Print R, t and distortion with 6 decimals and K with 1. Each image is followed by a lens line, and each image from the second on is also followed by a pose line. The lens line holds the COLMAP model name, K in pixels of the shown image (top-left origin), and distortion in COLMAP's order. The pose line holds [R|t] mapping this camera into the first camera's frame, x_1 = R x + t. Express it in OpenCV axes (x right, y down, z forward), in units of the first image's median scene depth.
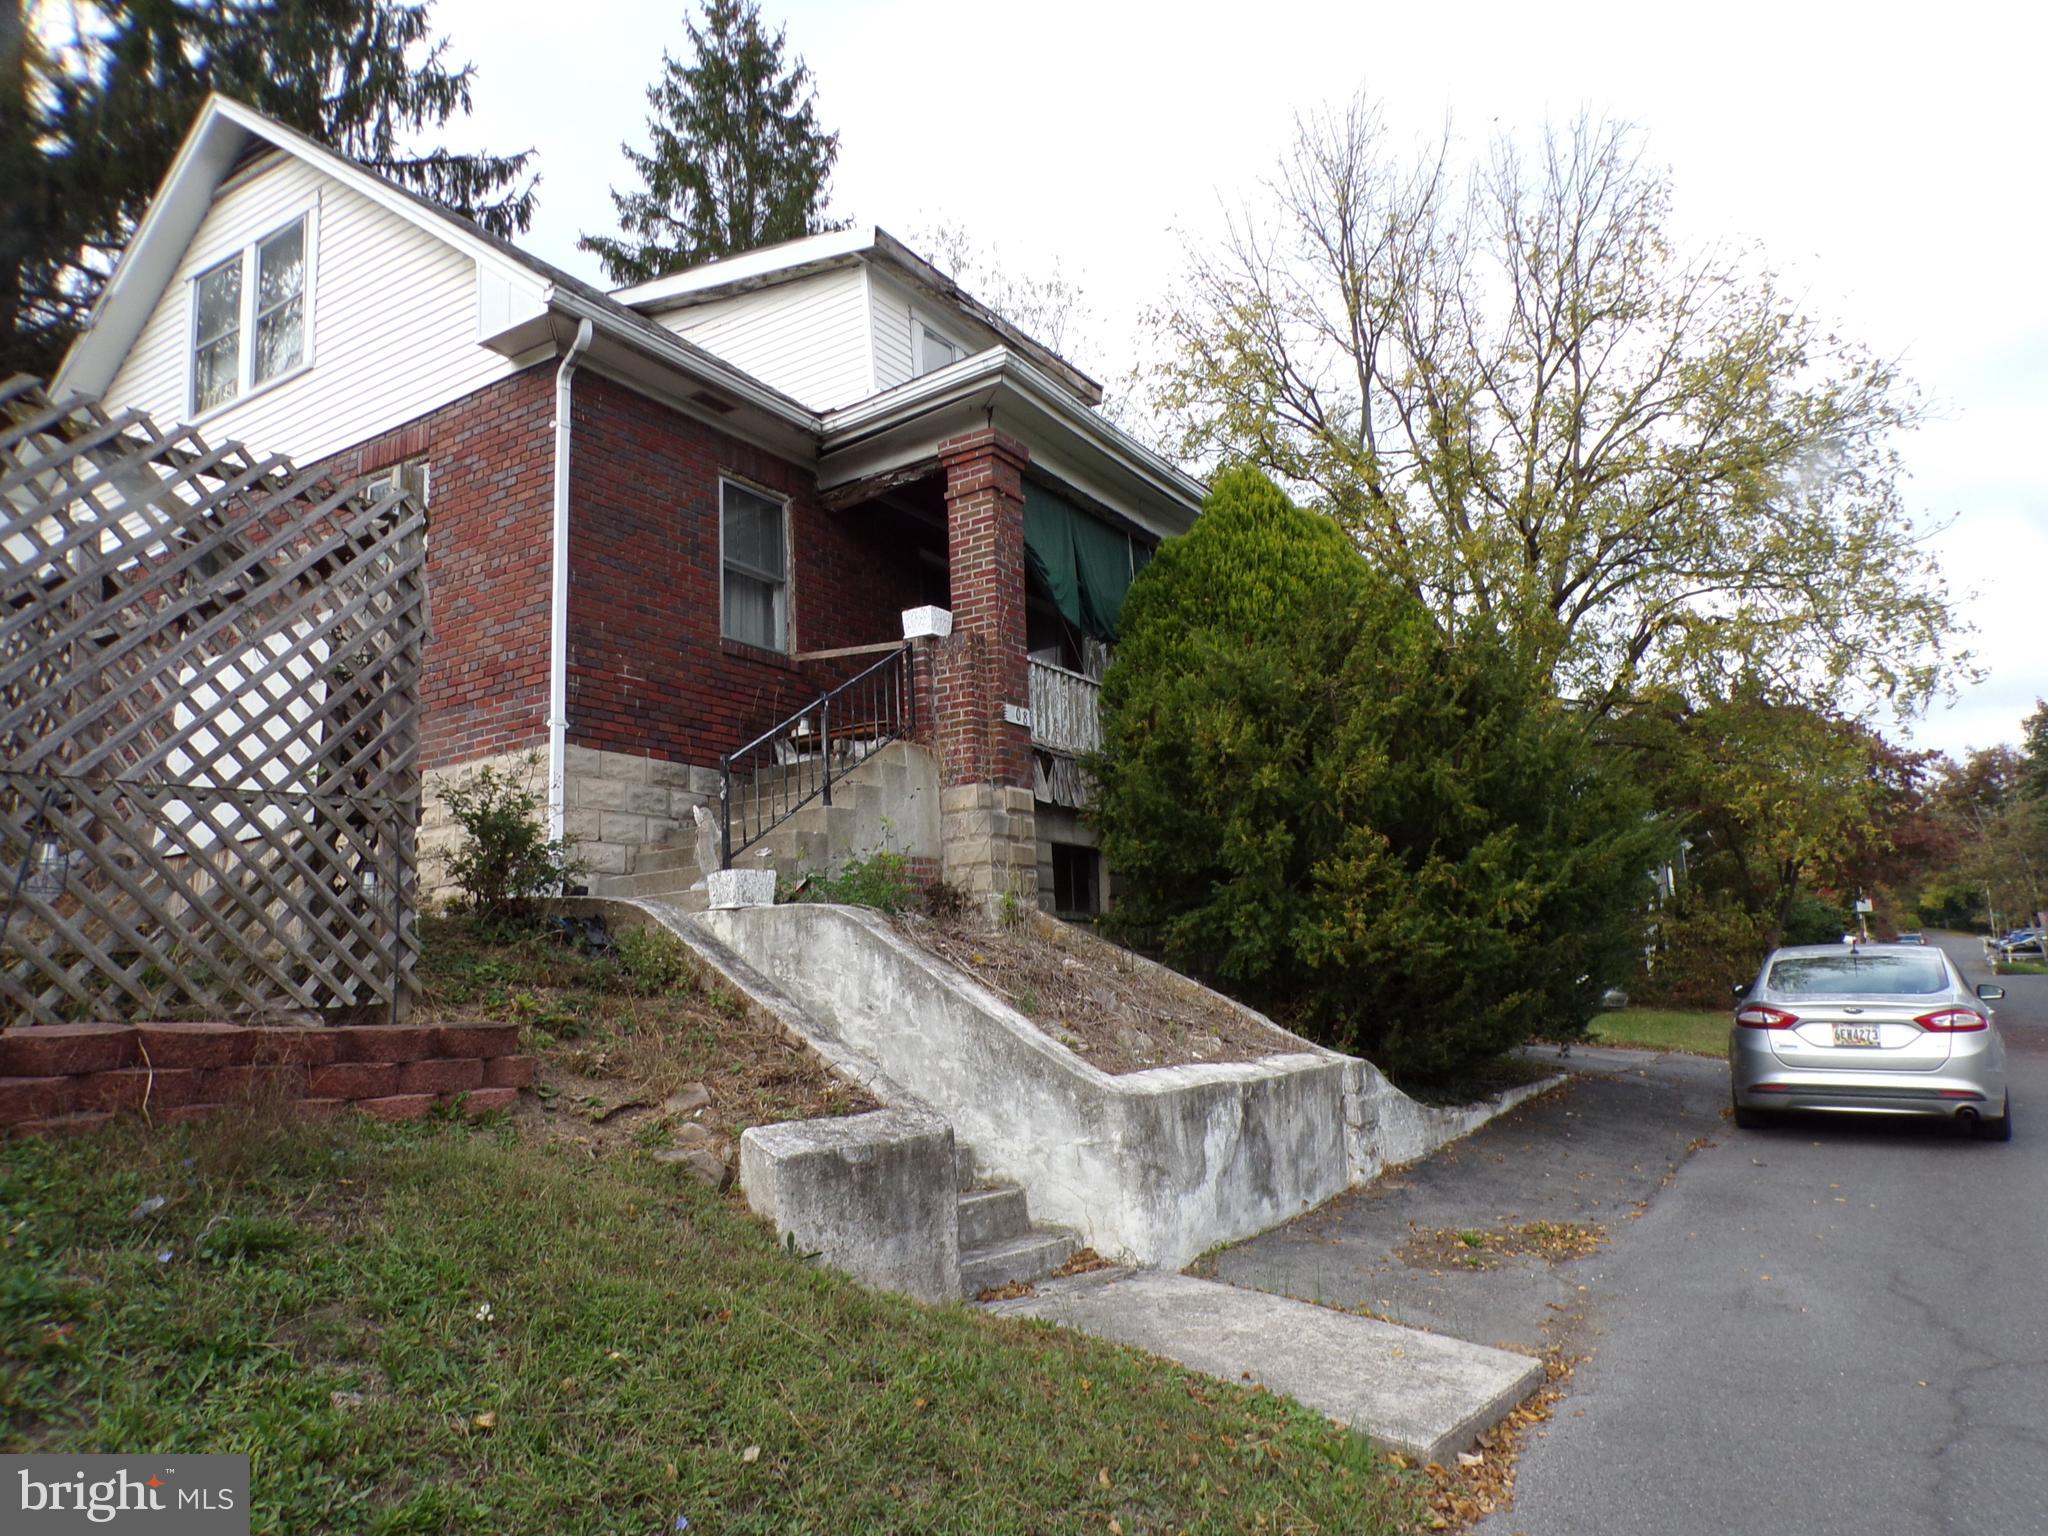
lens RADIAL K [[1434.7, 0, 1014.1], [0, 1434.7, 755.9], [0, 0, 1]] dist [0.020816, 0.010060]
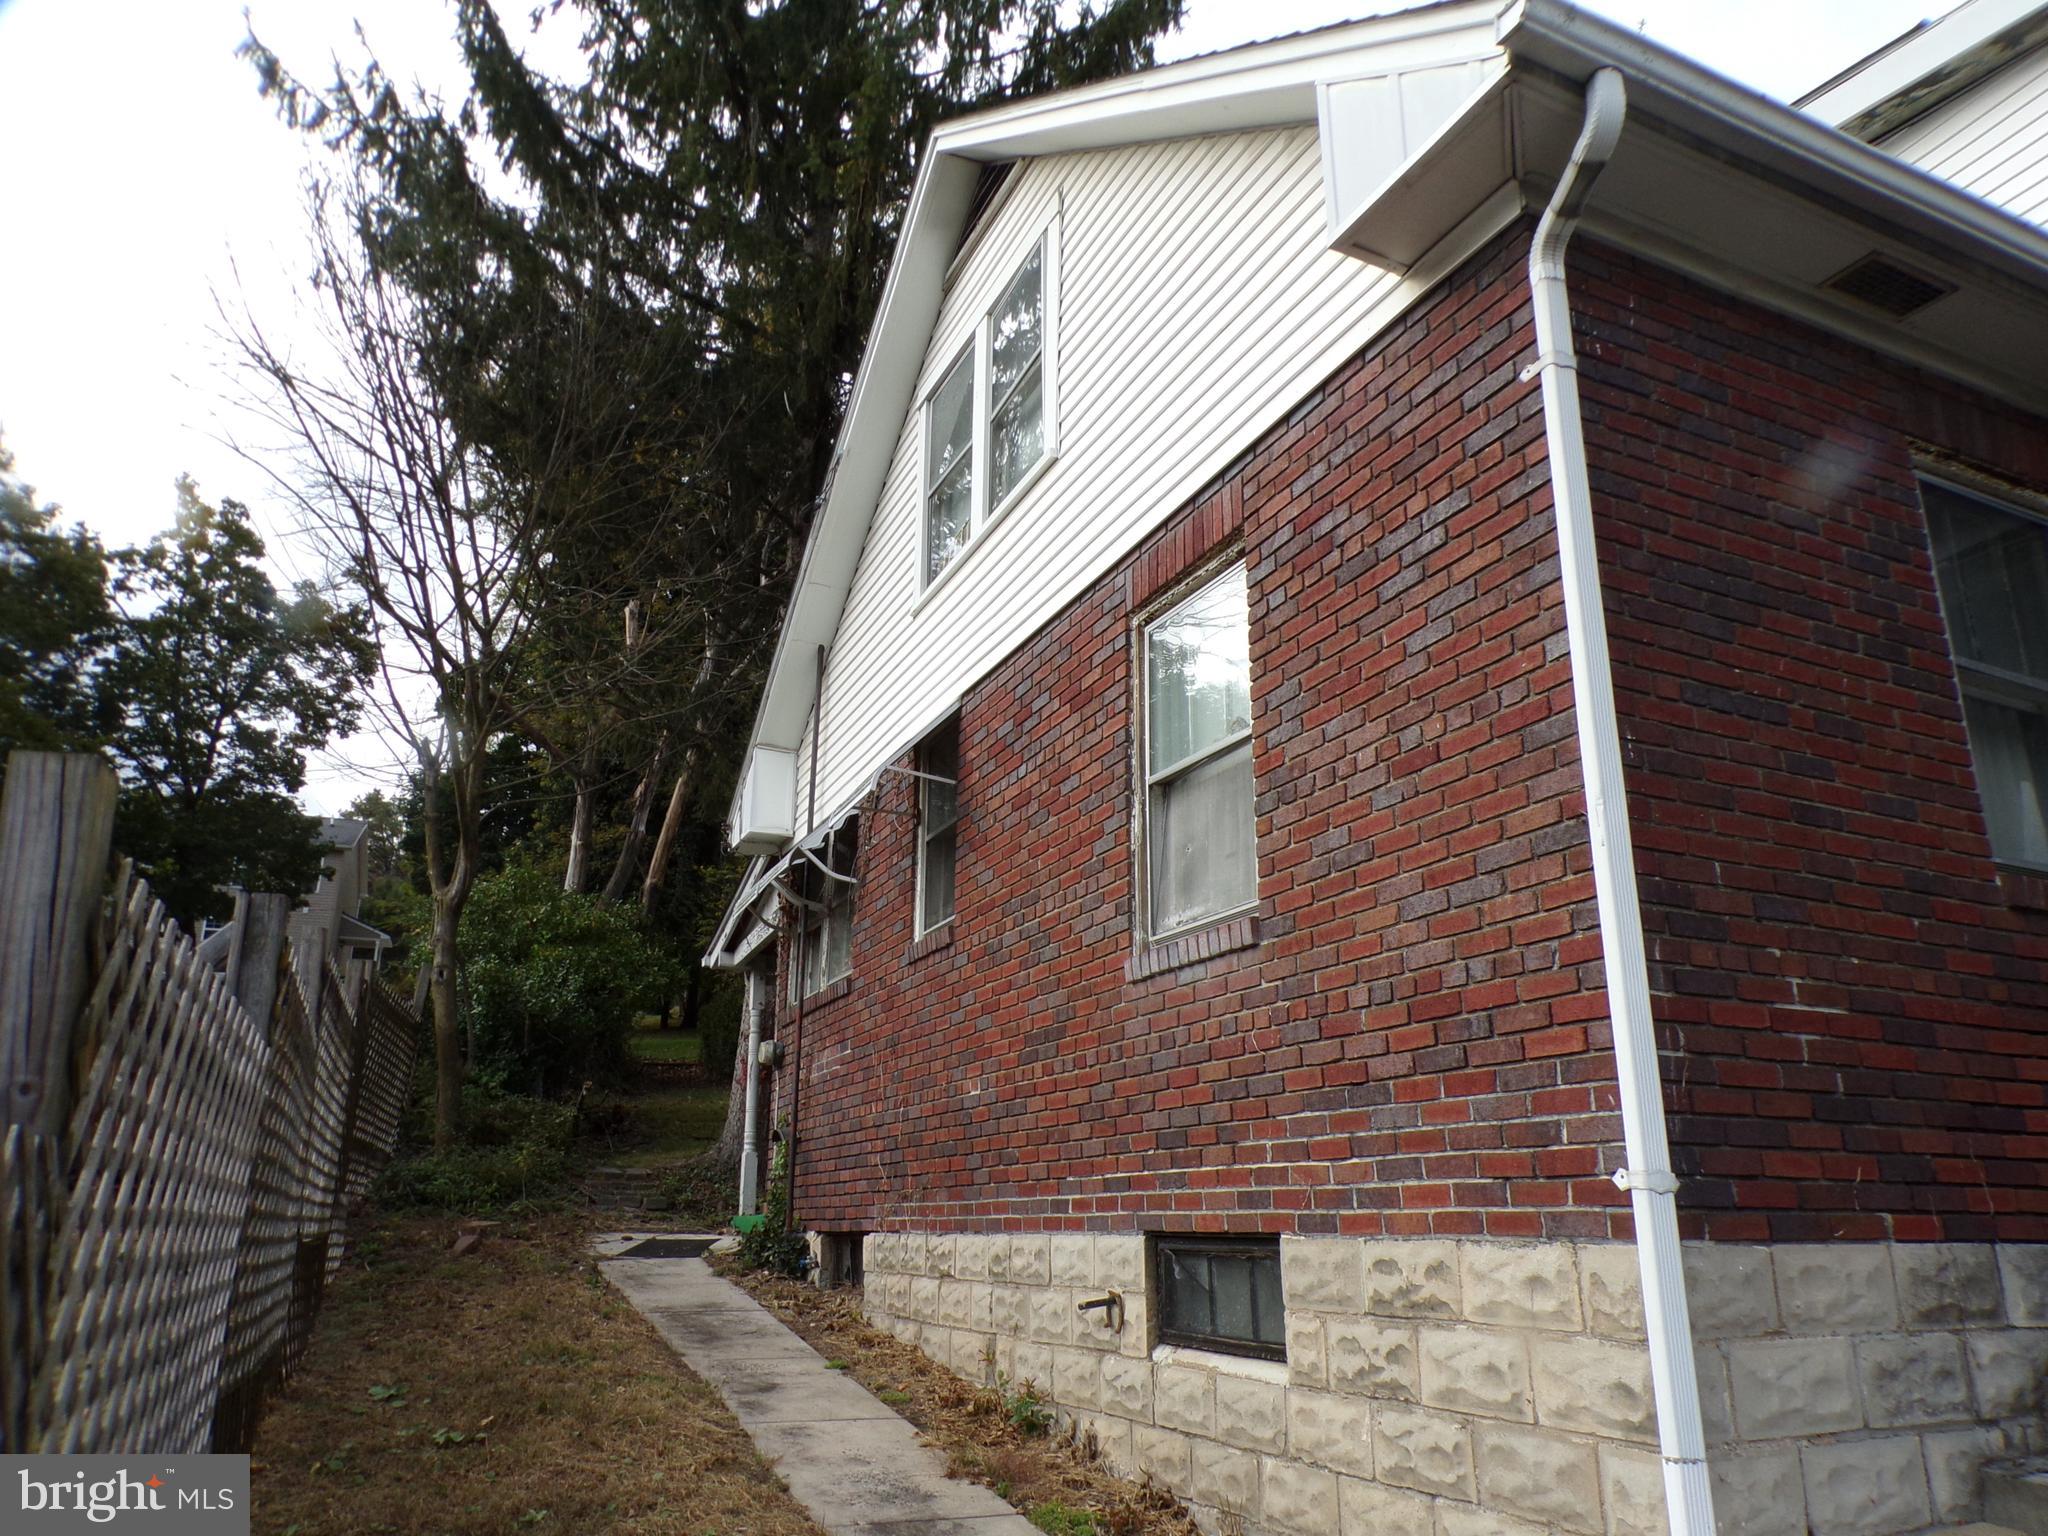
lens RADIAL K [[1434.7, 0, 1026.0], [0, 1434.7, 764.6], [0, 0, 1]] dist [0.020816, 0.010060]
pose [[0.851276, -0.109123, -0.513246, -0.242981], [0.047232, 0.990101, -0.132169, -0.076953], [0.522589, 0.088271, 0.848003, 0.592003]]
